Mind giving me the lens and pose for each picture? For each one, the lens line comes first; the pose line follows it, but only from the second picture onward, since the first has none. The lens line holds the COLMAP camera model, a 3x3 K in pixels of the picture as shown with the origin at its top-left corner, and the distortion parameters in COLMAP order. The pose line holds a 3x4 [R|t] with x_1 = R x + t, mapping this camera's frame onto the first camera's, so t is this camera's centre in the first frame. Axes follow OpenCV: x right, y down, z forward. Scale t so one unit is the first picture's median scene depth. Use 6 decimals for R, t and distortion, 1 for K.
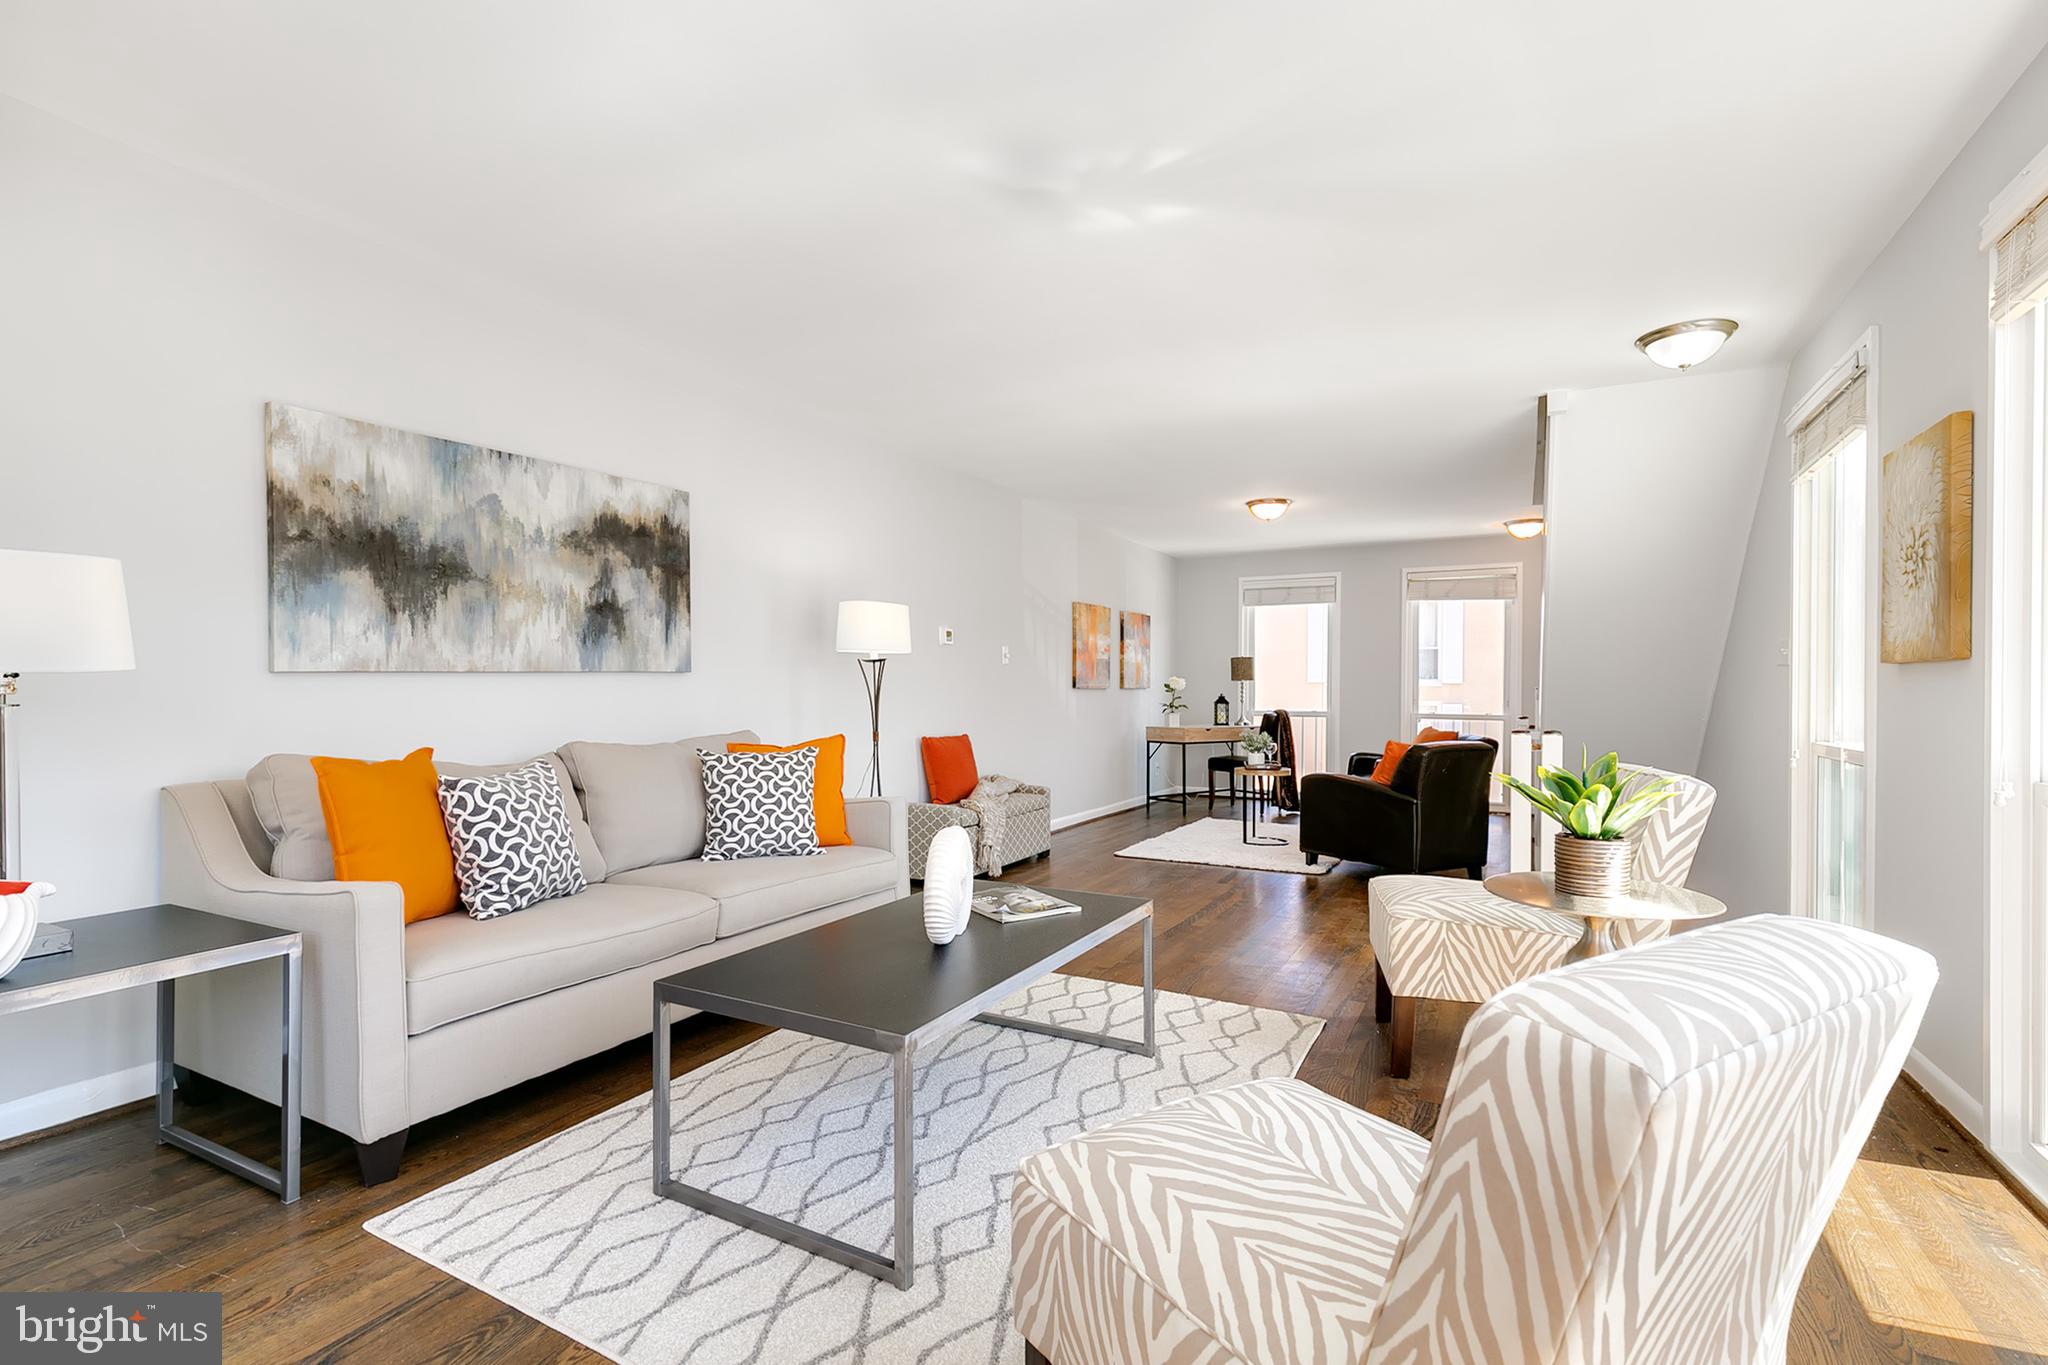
lens RADIAL K [[938.8, 0, 1018.0], [0, 938.8, 696.7], [0, 0, 1]] dist [0.004146, 0.000142]
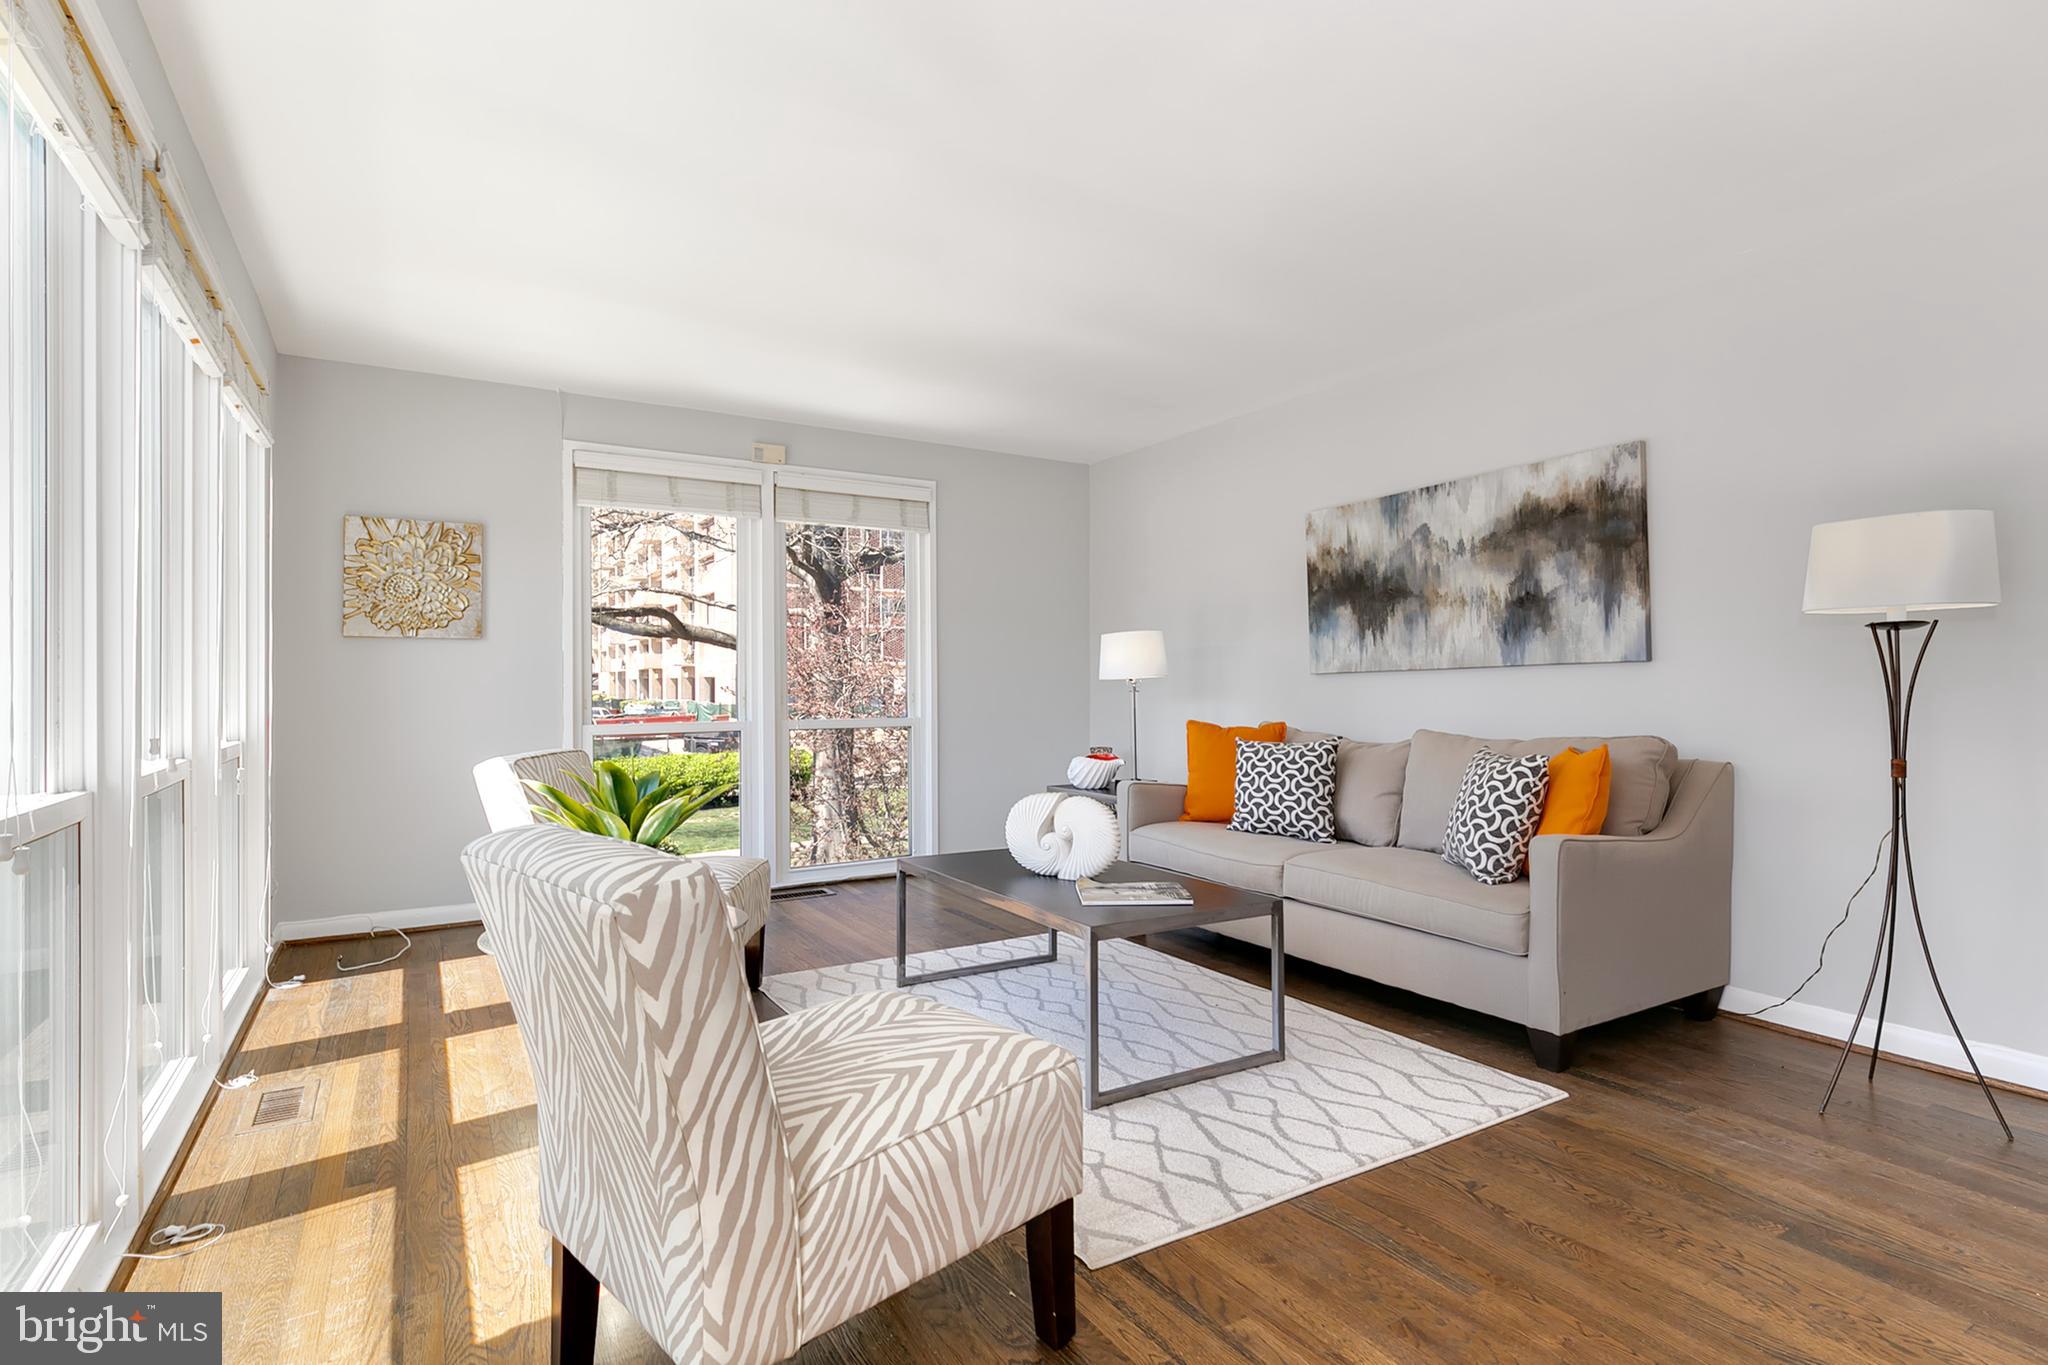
lens RADIAL K [[1023.8, 0, 1024.0], [0, 1023.8, 682.5], [0, 0, 1]] dist [0.001466, -0.000006]
pose [[-0.514908, -0.006349, -0.857222, 0.642722], [-0.007134, 0.999970, -0.003122, -0.001148], [0.857216, 0.004508, -0.514938, 0.939889]]
